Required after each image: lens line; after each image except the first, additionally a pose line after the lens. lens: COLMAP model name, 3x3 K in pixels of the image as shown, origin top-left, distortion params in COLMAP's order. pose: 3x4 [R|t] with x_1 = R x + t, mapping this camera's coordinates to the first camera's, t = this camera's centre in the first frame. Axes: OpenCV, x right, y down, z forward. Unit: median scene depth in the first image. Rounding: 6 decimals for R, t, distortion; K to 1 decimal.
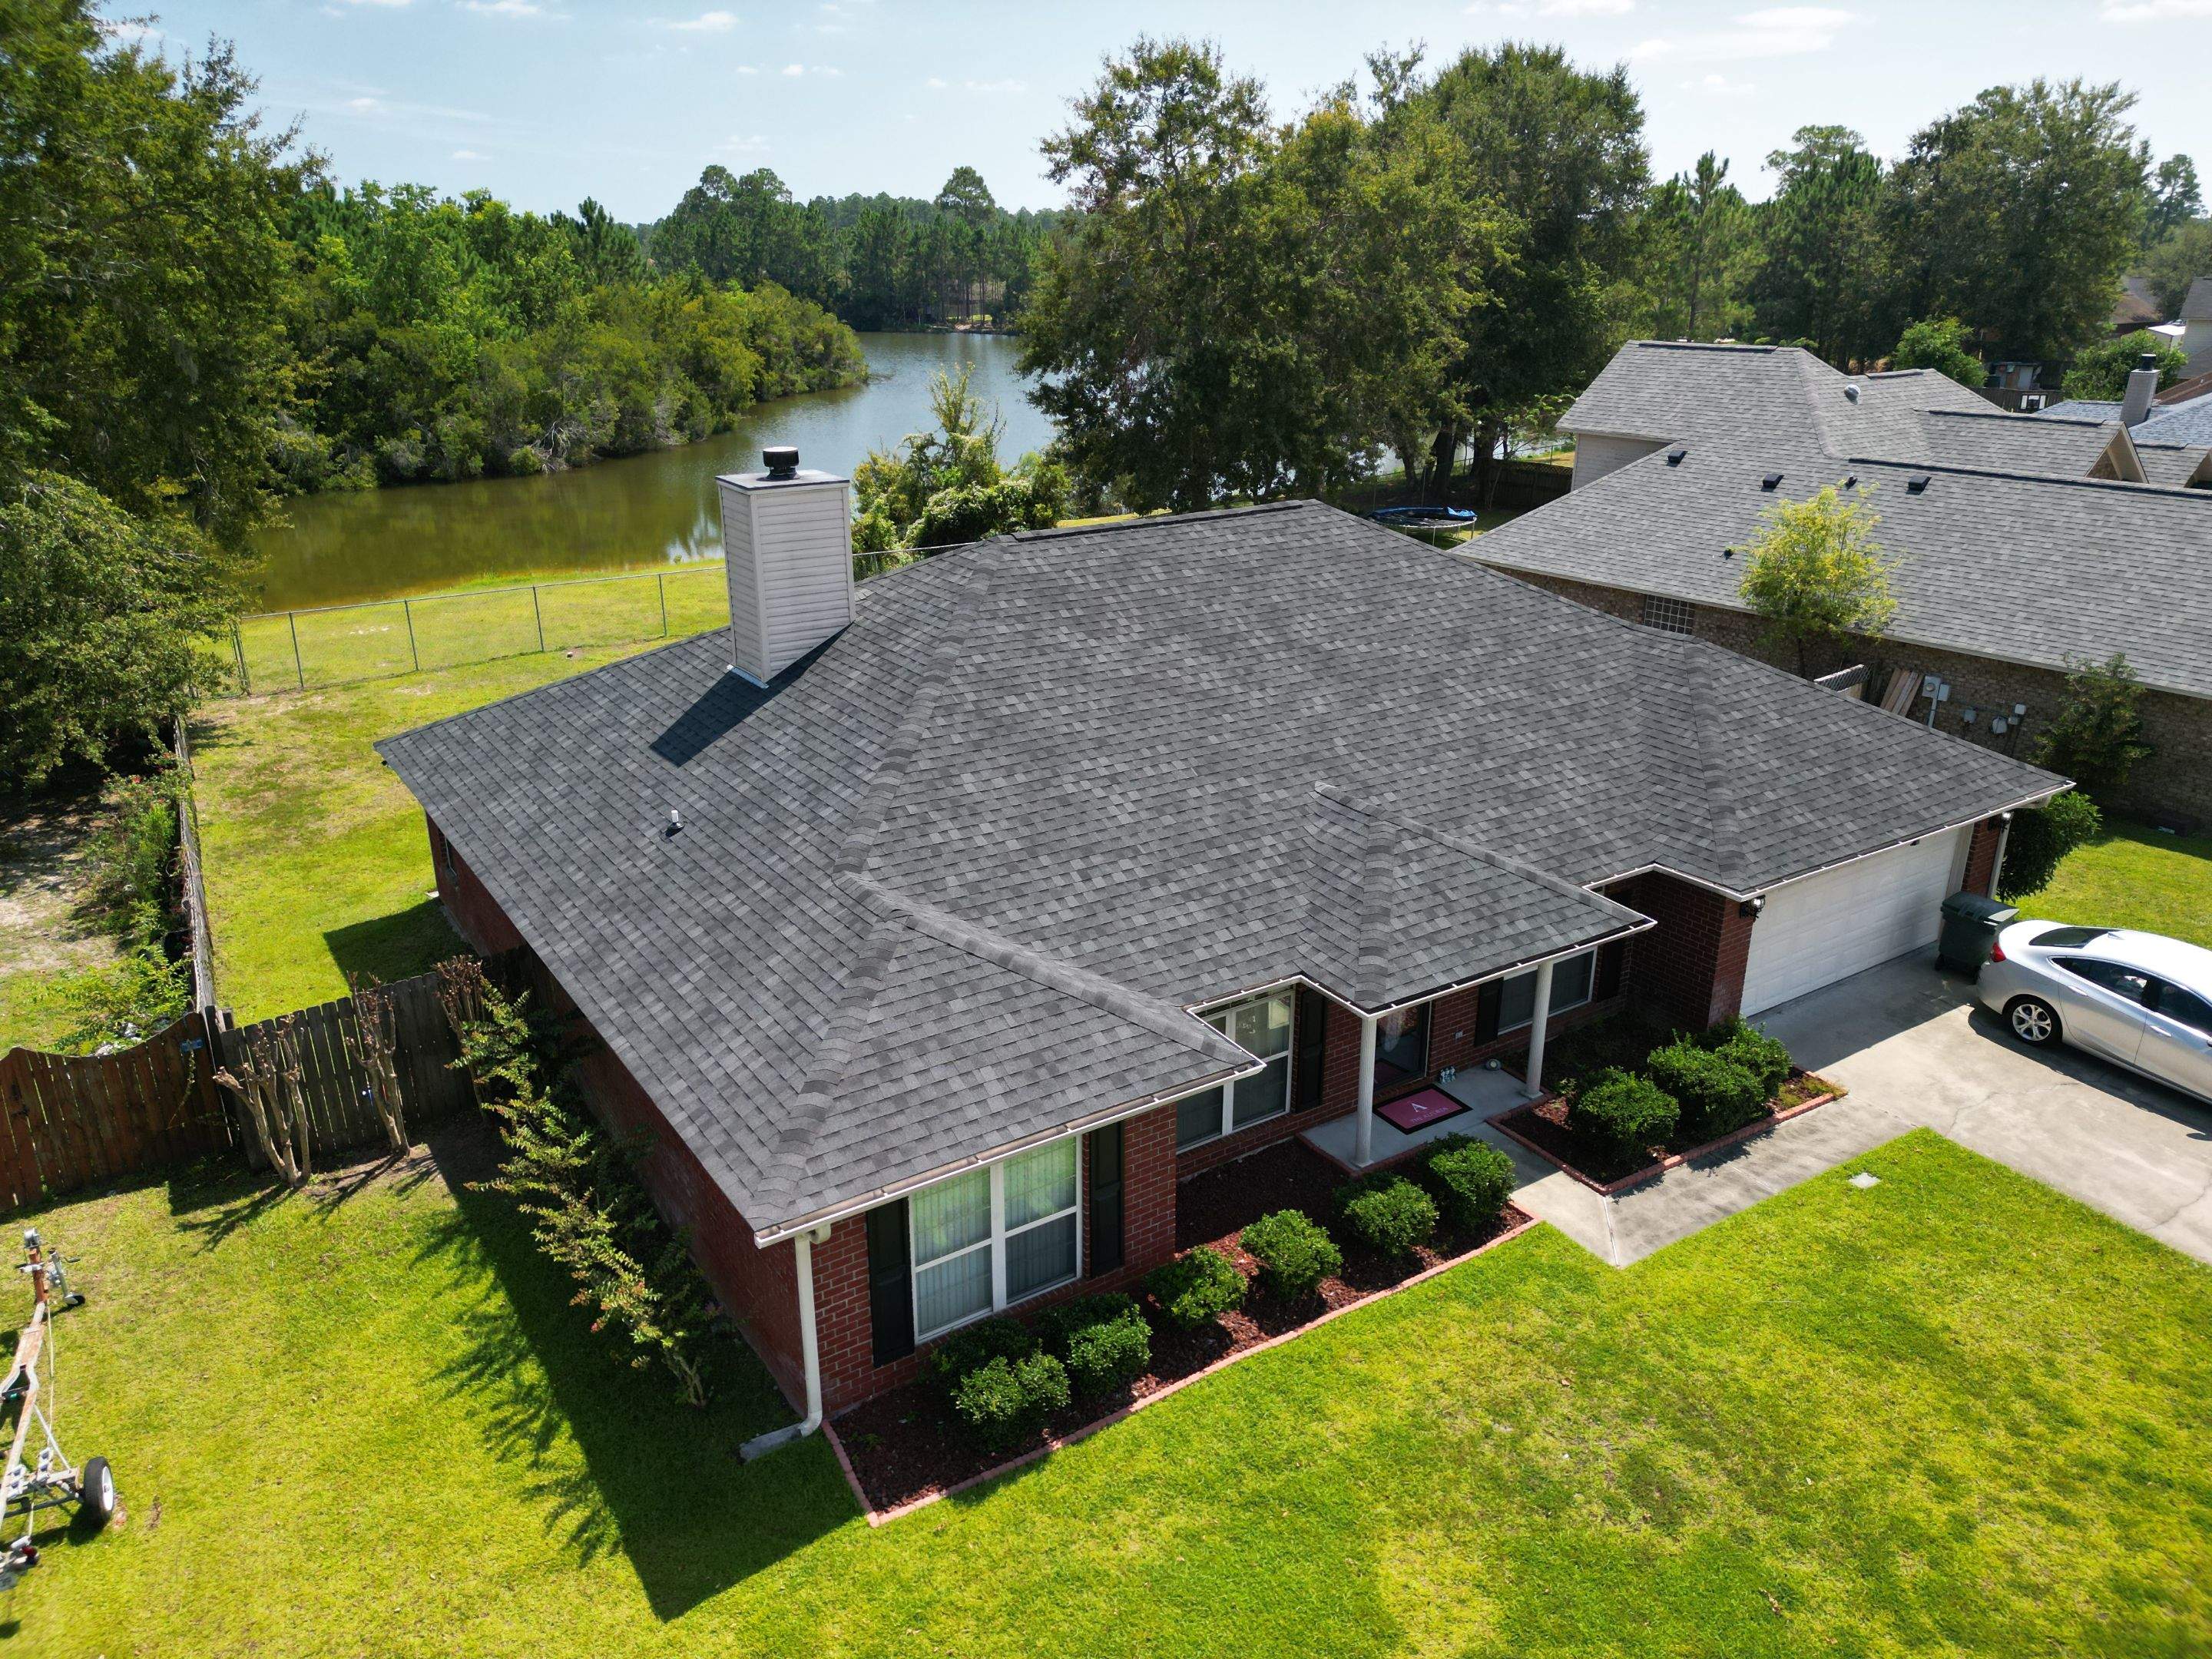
lens RADIAL K [[1550.7, 0, 1105.5], [0, 1550.7, 828.9], [0, 0, 1]] dist [0.064197, -0.061453]
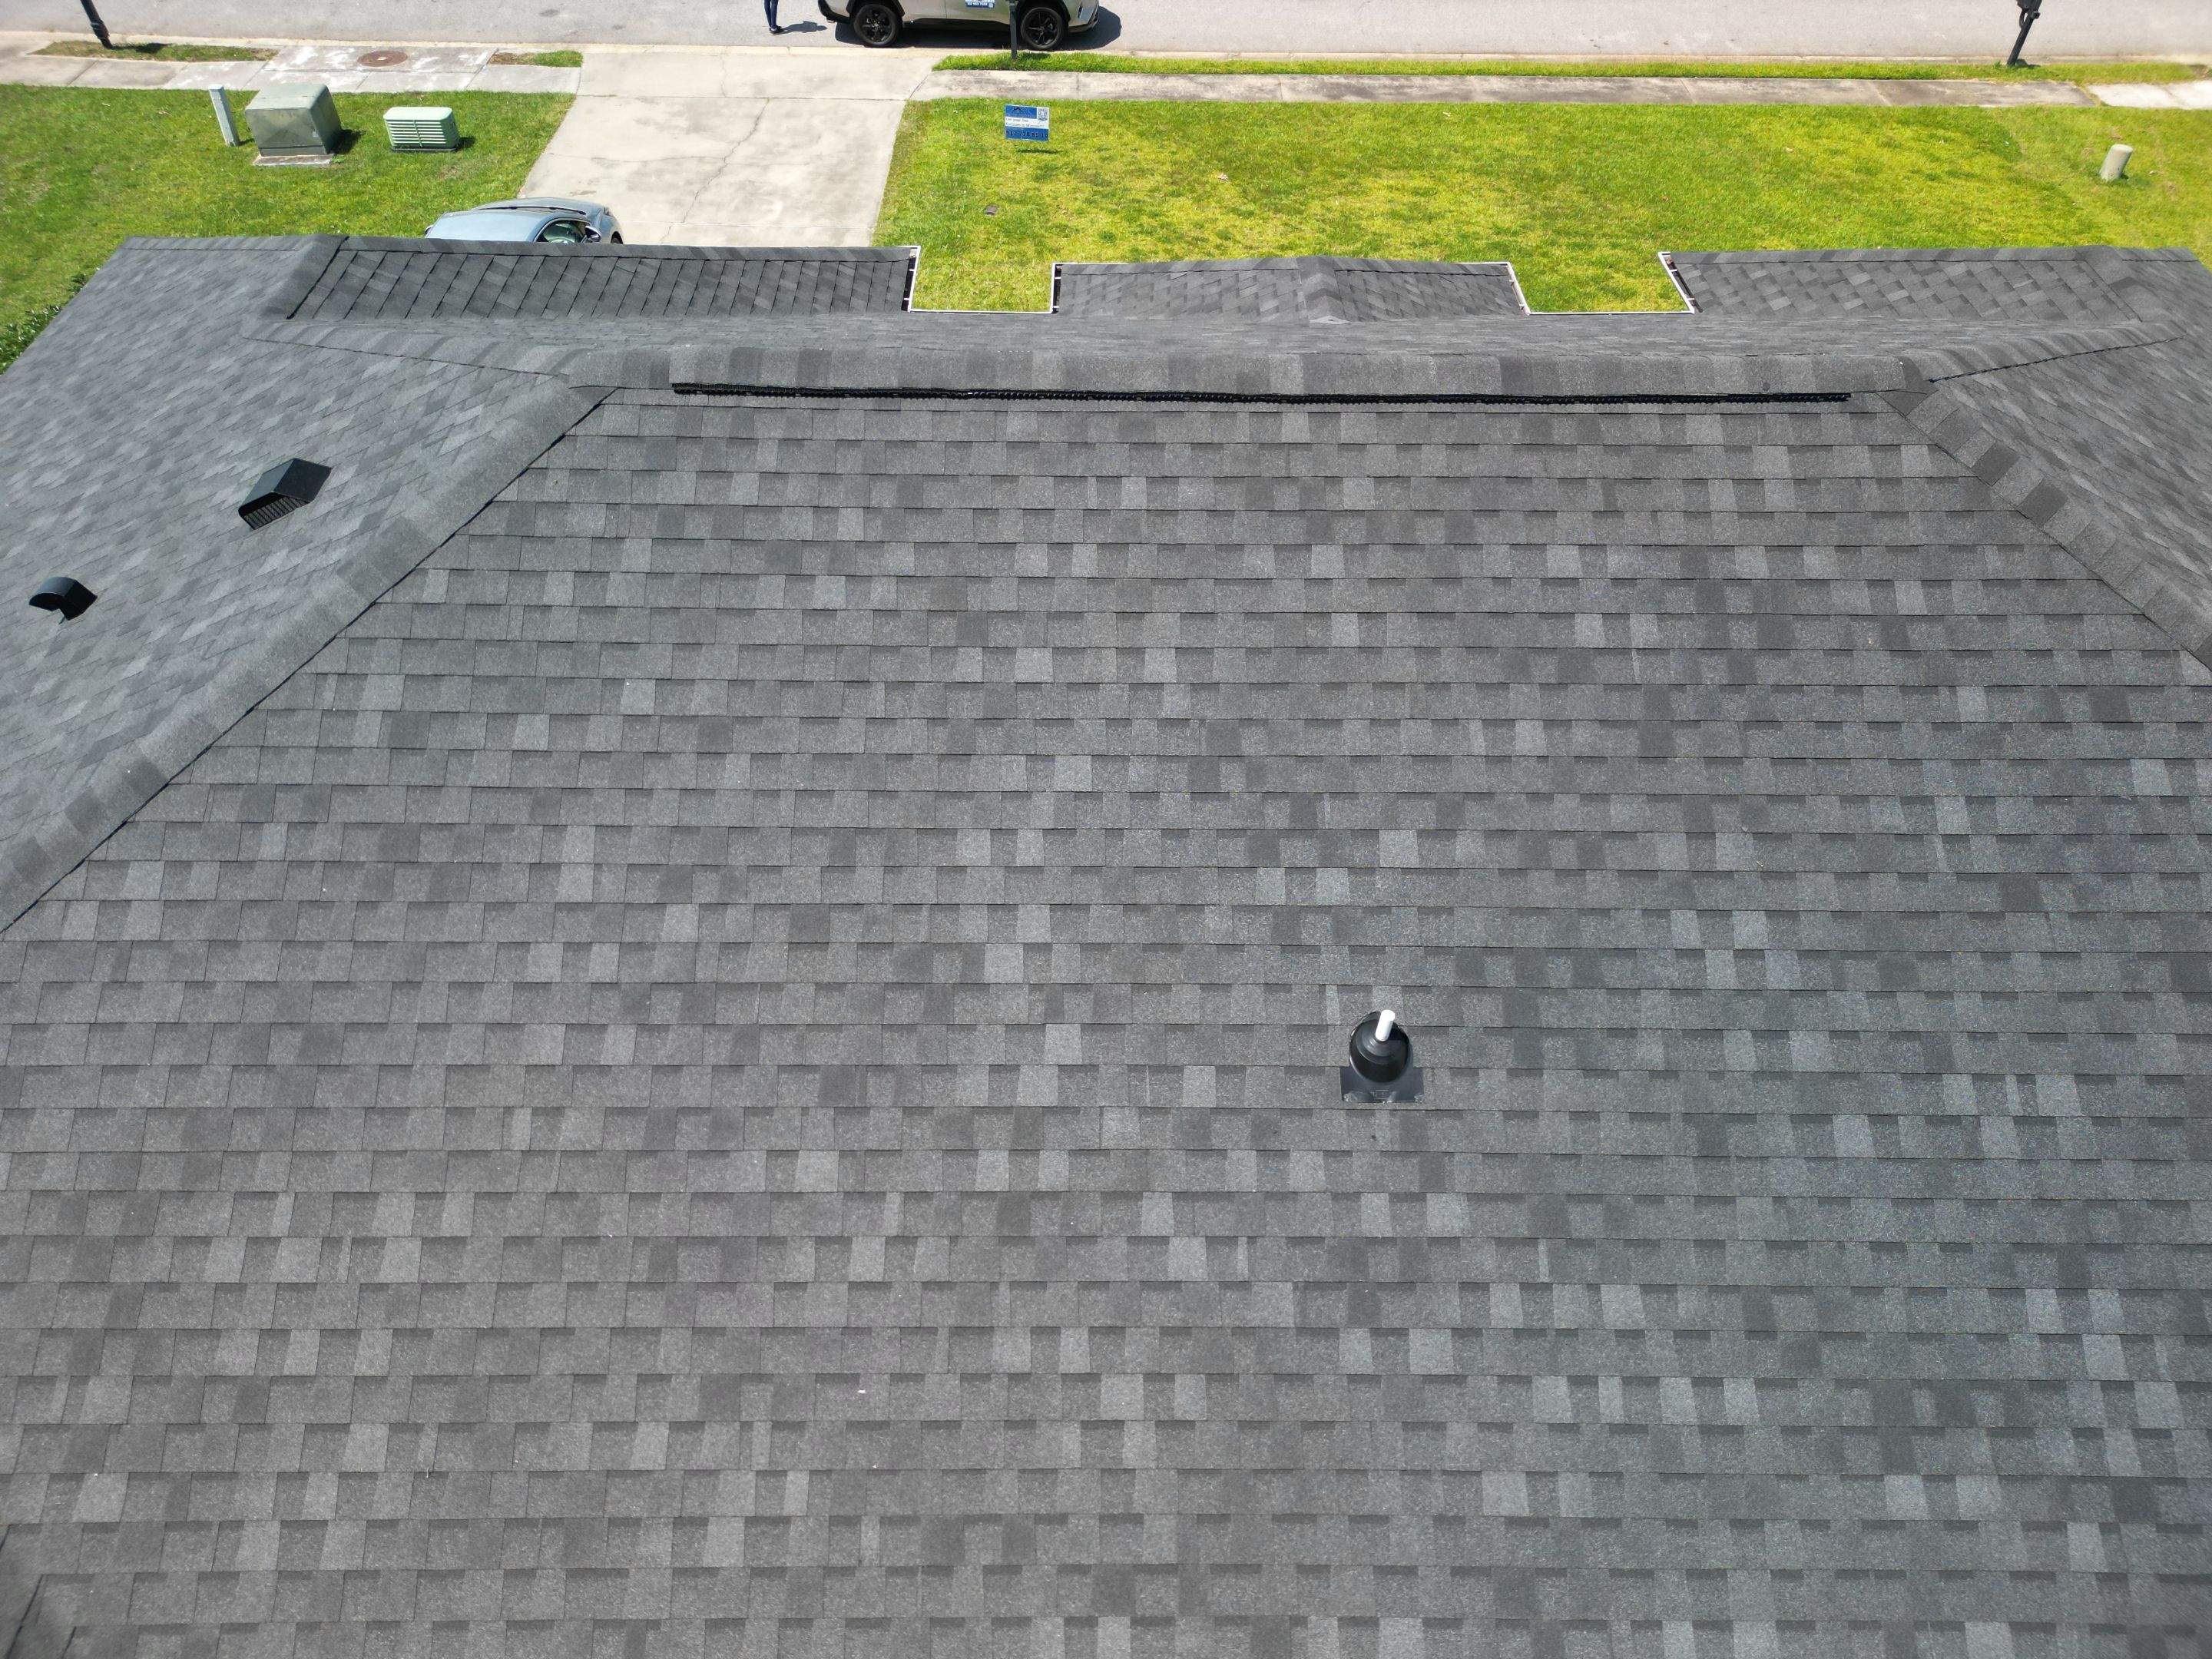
lens RADIAL K [[1550.7, 0, 1087.6], [0, 1550.7, 803.6], [0, 0, 1]] dist [0.064197, -0.061453]
pose [[-0.829813, -0.403553, 0.385427, -0.067736], [0.187493, 0.448908, 0.873687, -0.357249], [-0.525601, 0.797262, -0.296846, 0.970848]]
